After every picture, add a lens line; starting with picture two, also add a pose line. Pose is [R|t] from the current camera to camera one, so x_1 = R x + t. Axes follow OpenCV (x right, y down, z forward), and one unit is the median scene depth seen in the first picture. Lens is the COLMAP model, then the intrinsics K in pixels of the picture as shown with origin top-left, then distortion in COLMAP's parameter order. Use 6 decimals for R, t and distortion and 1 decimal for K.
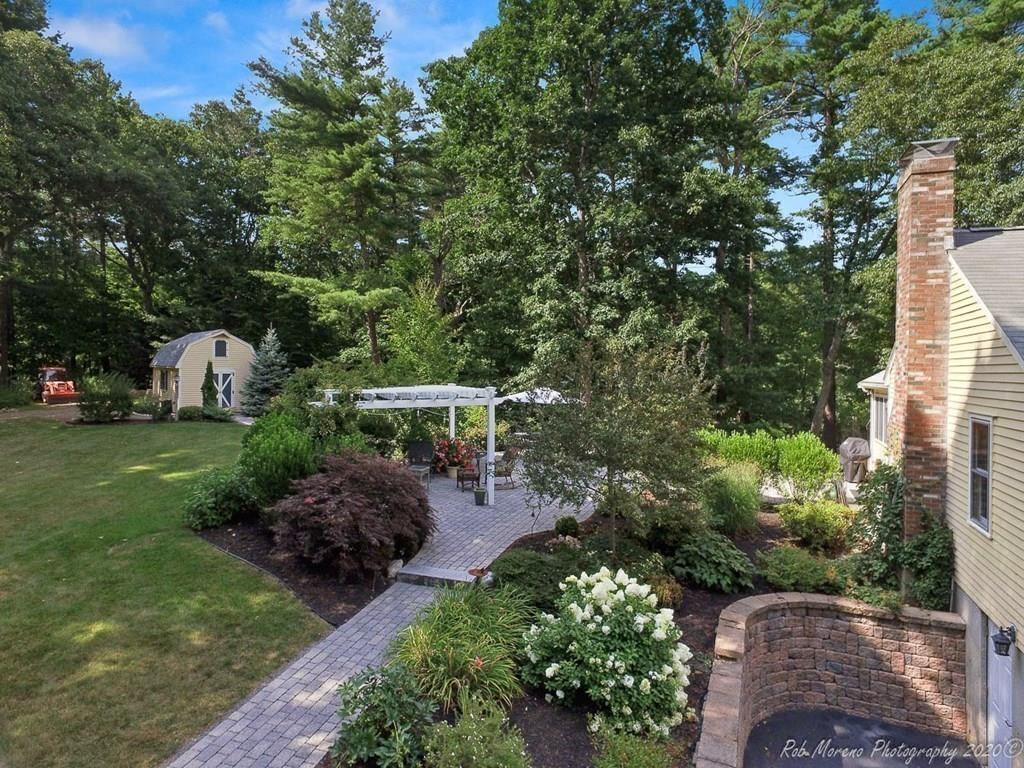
lens RADIAL K [[595.1, 0, 517.8], [0, 595.1, 374.9], [0, 0, 1]] dist [0.000499, 0.004499]
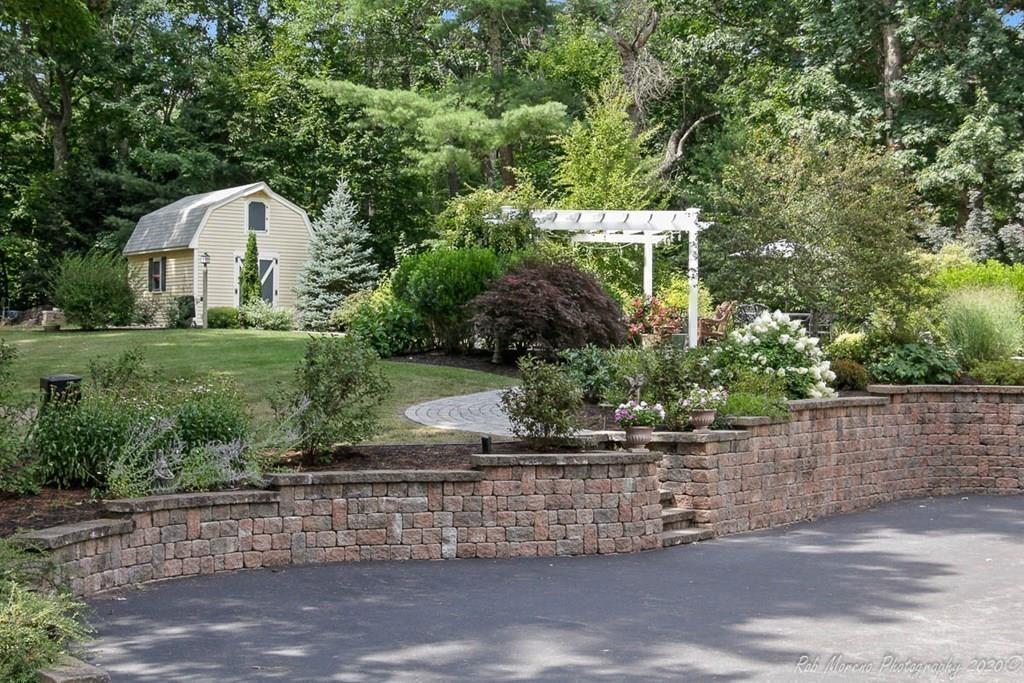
lens RADIAL K [[1773.3, 0, 515.8], [0, 1773.3, 348.5], [0, 0, 1]] dist [0.176103, 0.000000]
pose [[0.979854, -0.003254, -0.199688, 0.094689], [-0.000113, 0.999858, -0.016844, 0.118099], [0.199715, 0.016527, 0.979715, -0.669084]]
